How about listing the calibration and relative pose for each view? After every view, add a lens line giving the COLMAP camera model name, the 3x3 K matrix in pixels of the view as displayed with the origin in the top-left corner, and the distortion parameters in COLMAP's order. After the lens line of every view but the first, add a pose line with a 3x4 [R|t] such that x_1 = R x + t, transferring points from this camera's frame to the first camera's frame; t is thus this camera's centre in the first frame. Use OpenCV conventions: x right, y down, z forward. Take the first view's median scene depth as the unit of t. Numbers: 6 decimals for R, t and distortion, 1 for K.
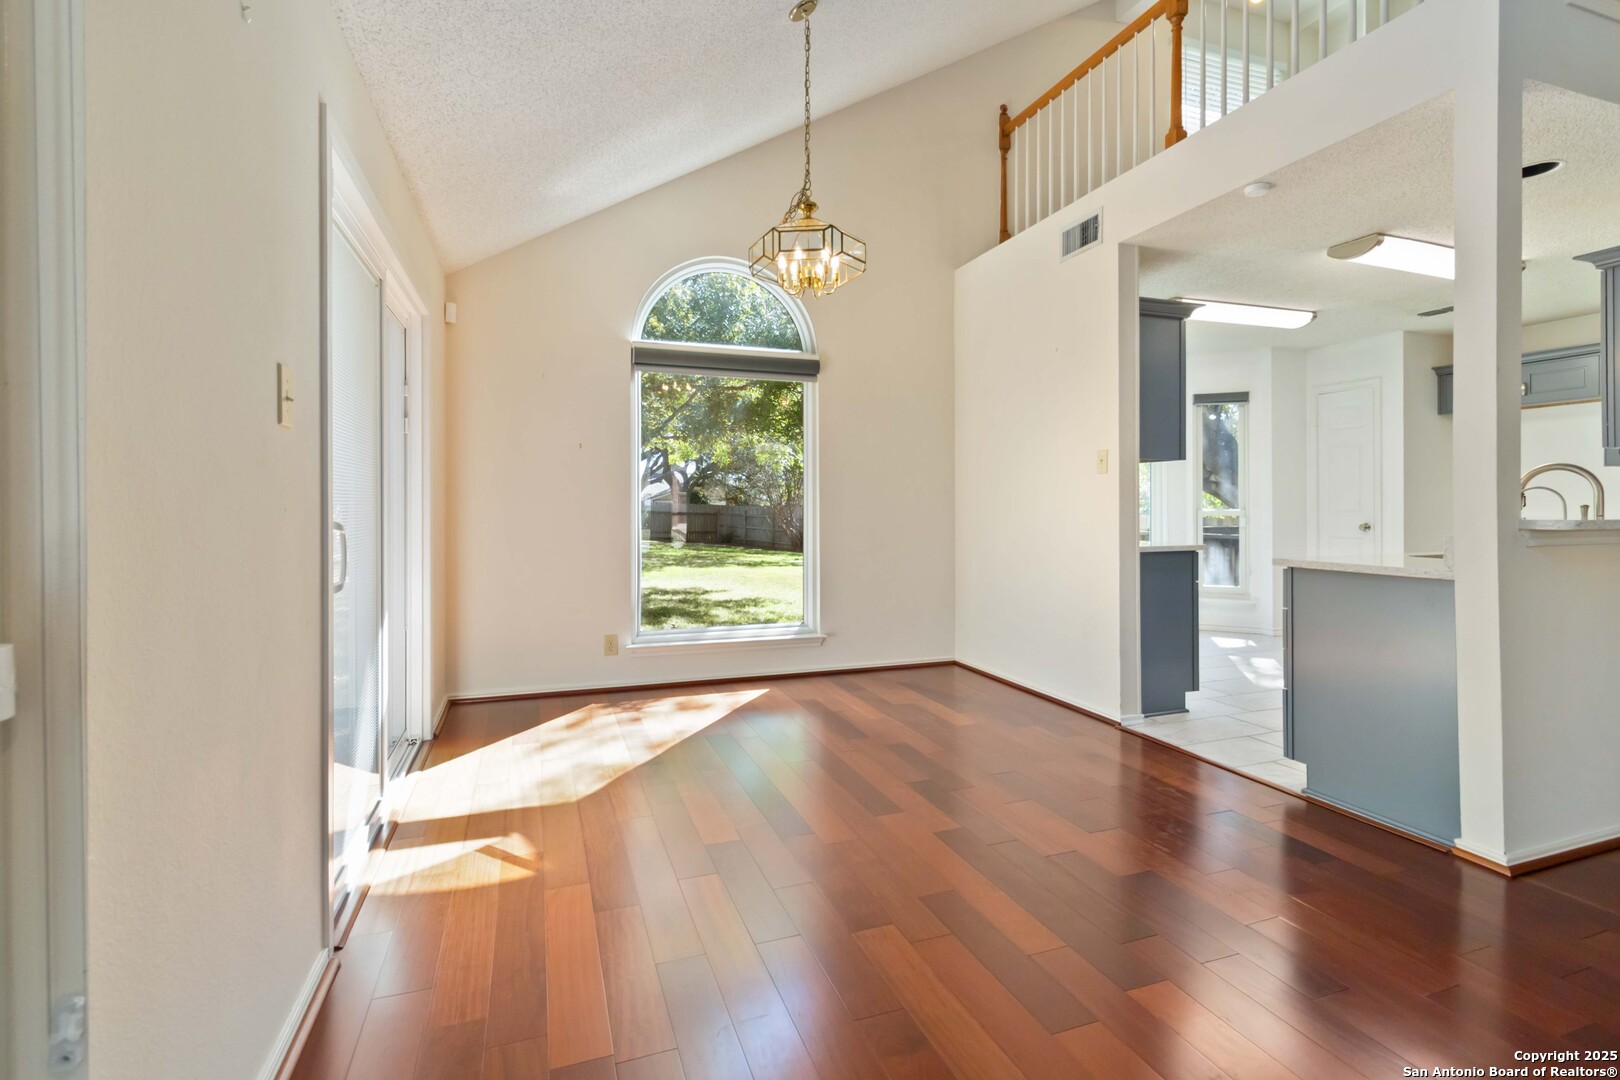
lens RADIAL K [[756.7, 0, 810.5], [0, 756.7, 527.3], [0, 0, 1]] dist [-0.002401, 0.000024]
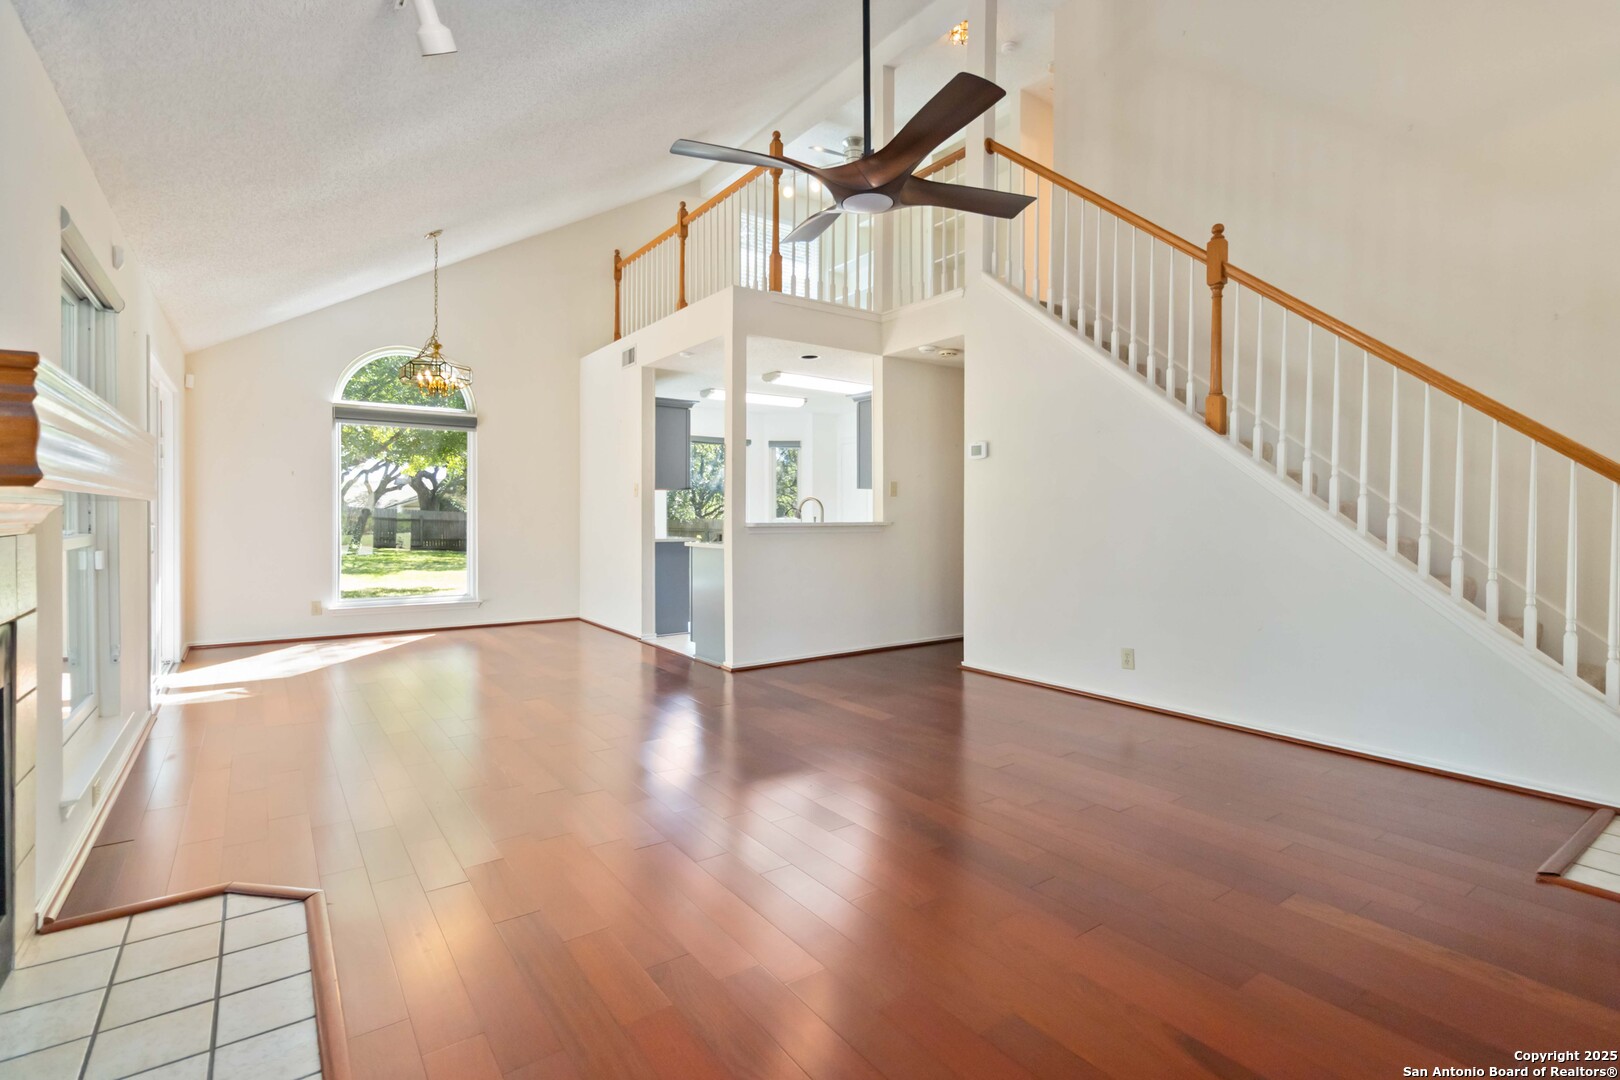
lens RADIAL K [[756.7, 0, 810.5], [0, 756.7, 527.3], [0, 0, 1]] dist [-0.002401, 0.000024]
pose [[0.960035, -0.002000, 0.279873, 0.243927], [0.004692, 0.999949, -0.008948, 0.014368], [-0.279841, 0.009904, 0.959995, -0.671838]]
